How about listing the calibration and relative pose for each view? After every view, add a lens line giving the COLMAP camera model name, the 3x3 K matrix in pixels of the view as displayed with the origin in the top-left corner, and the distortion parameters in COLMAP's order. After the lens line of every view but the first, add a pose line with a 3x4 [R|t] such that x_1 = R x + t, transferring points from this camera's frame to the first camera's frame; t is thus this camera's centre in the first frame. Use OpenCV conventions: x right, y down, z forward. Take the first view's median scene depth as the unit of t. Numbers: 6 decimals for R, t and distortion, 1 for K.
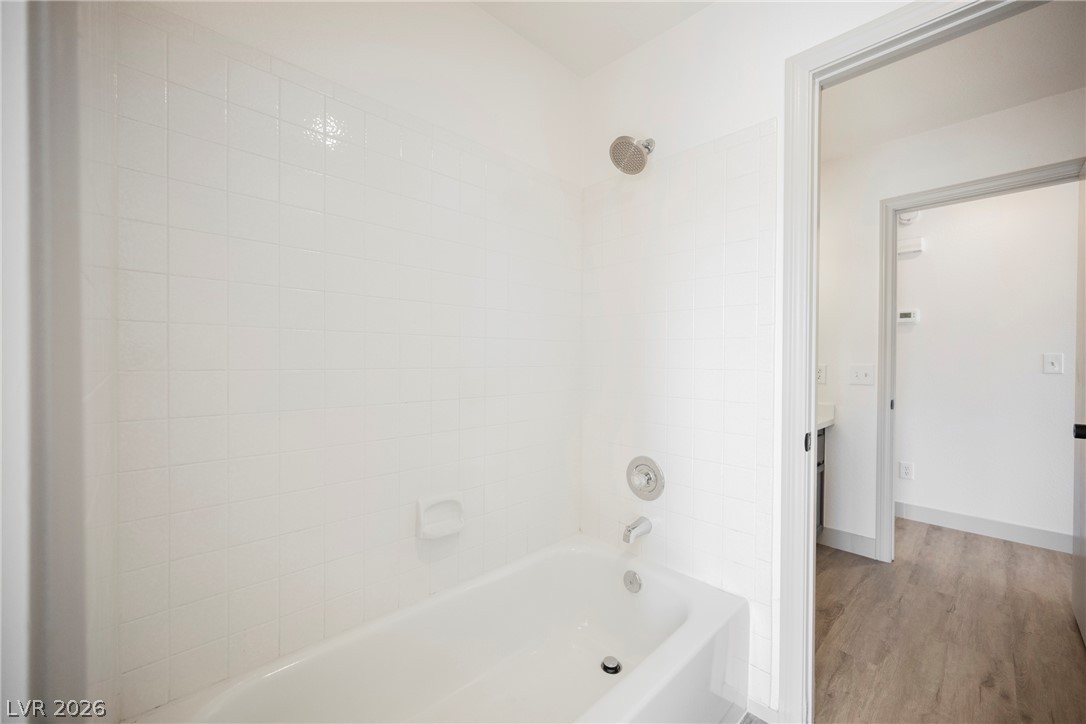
lens RADIAL K [[426.4, 0, 543.4], [0, 426.4, 361.2], [0, 0, 1]] dist [-0.002412, 0.000261]
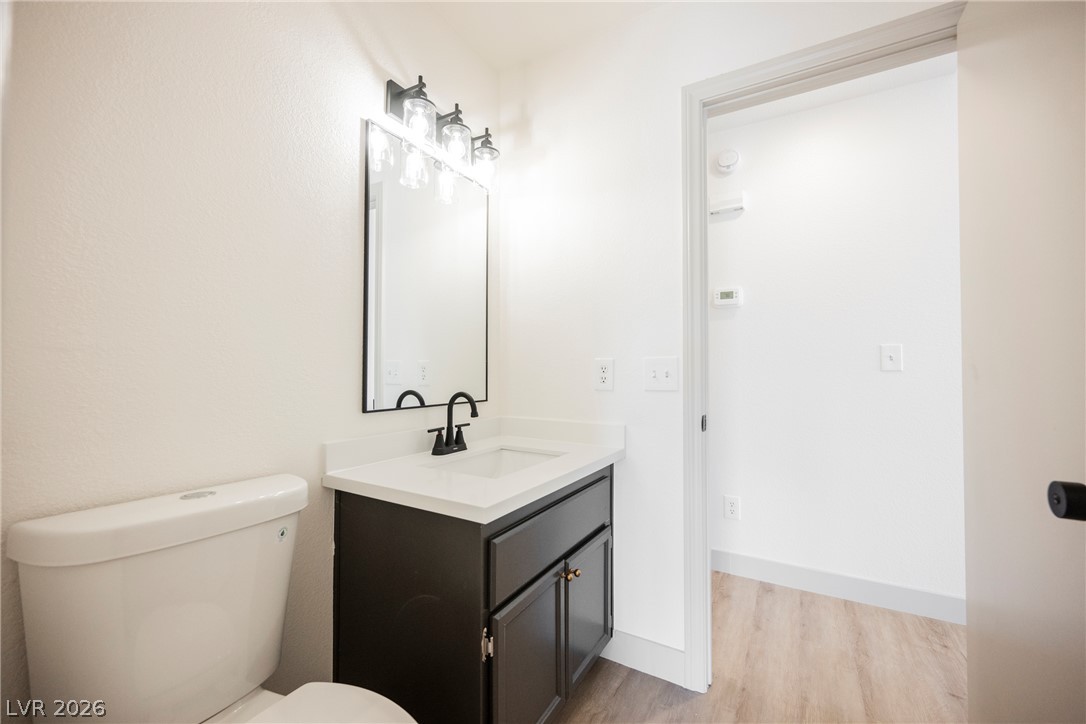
lens RADIAL K [[426.4, 0, 548.1], [0, 426.4, 357.0], [0, 0, 1]] dist [-0.002412, 0.000261]
pose [[0.960680, 0.004036, 0.277629, 0.409878], [0.004712, 0.999513, -0.030836, 0.024230], [-0.277618, 0.030932, 0.960193, 0.447596]]
